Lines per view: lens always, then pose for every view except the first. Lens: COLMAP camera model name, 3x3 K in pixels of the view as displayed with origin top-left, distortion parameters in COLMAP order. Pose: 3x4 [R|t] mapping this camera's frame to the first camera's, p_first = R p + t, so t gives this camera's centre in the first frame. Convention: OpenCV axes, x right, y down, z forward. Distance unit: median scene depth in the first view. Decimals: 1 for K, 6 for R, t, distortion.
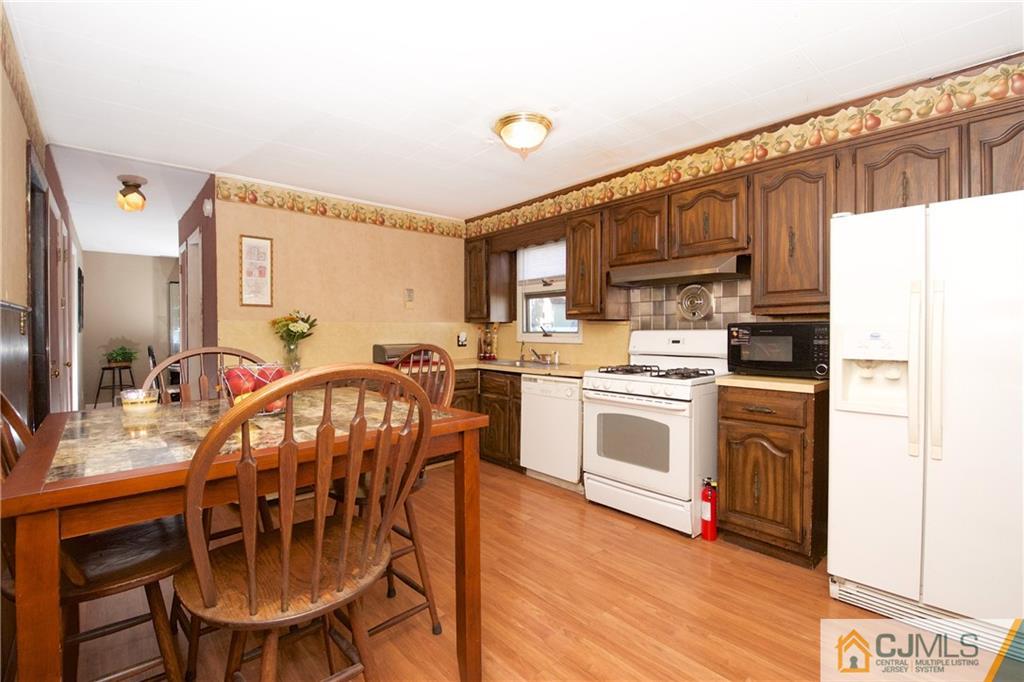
lens RADIAL K [[462.5, 0, 499.8], [0, 462.5, 332.9], [0, 0, 1]] dist [0.002205, -0.012889]
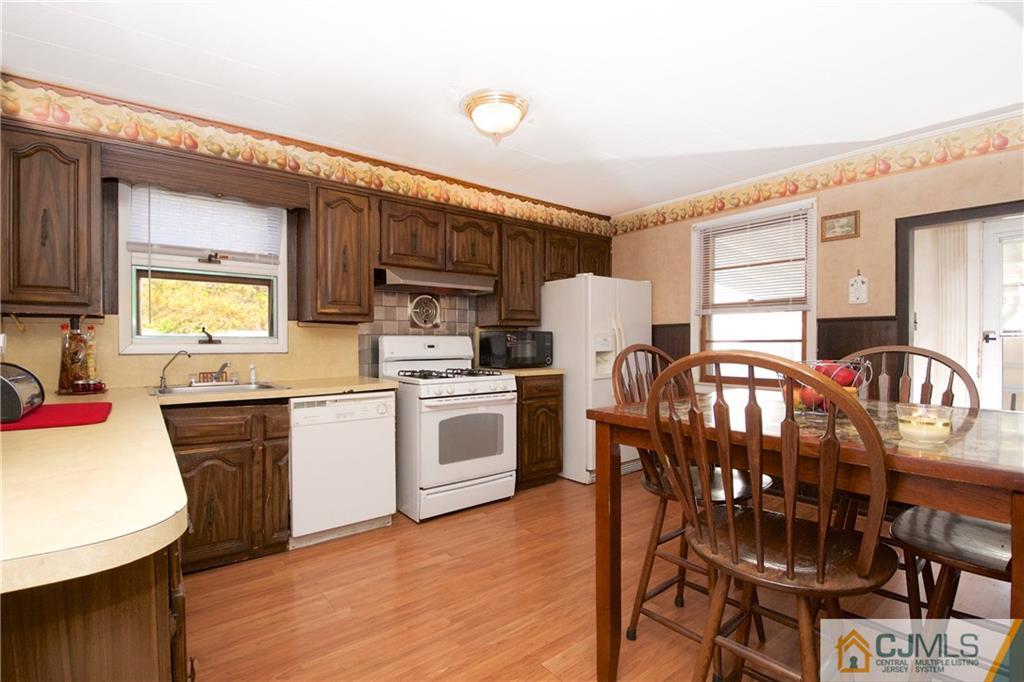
lens RADIAL K [[478.5, 0, 507.1], [0, 478.5, 349.8], [0, 0, 1]] dist [0.000890, -0.015333]
pose [[0.029697, -0.008337, 0.999524, -0.670336], [0.007812, 0.999937, 0.008108, 0.017014], [-0.999528, 0.007568, 0.029760, 0.720978]]
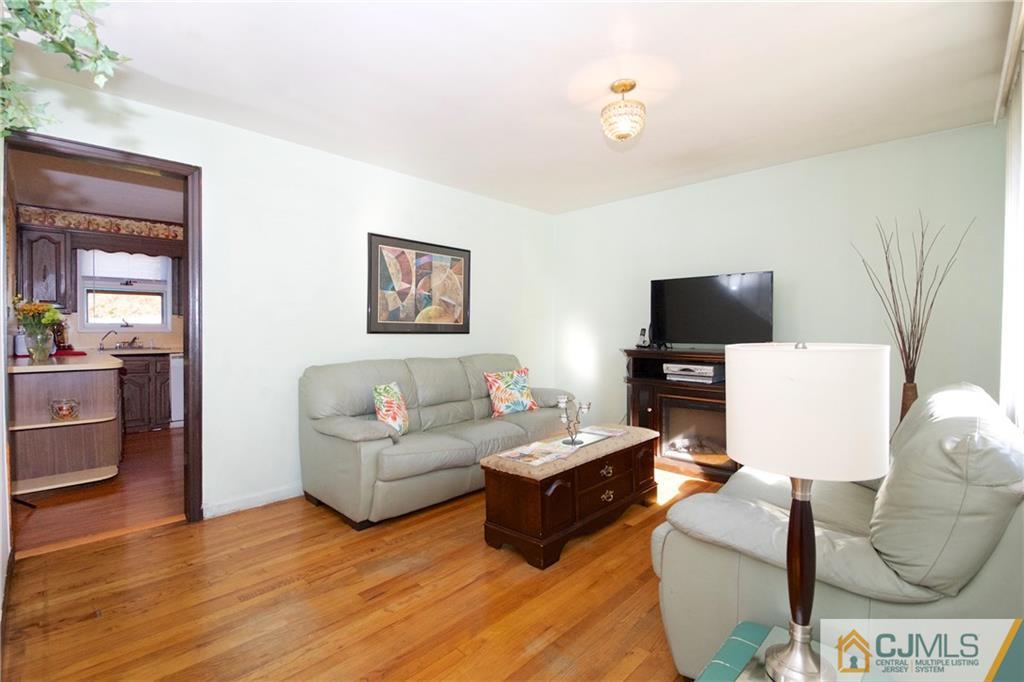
lens RADIAL K [[462.5, 0, 499.8], [0, 462.5, 332.9], [0, 0, 1]] dist [0.002205, -0.012889]
pose [[-0.108209, -0.014405, 0.994024, -1.510214], [0.005439, 0.999871, 0.015082, 0.012106], [-0.994113, 0.007039, -0.108116, 0.196909]]
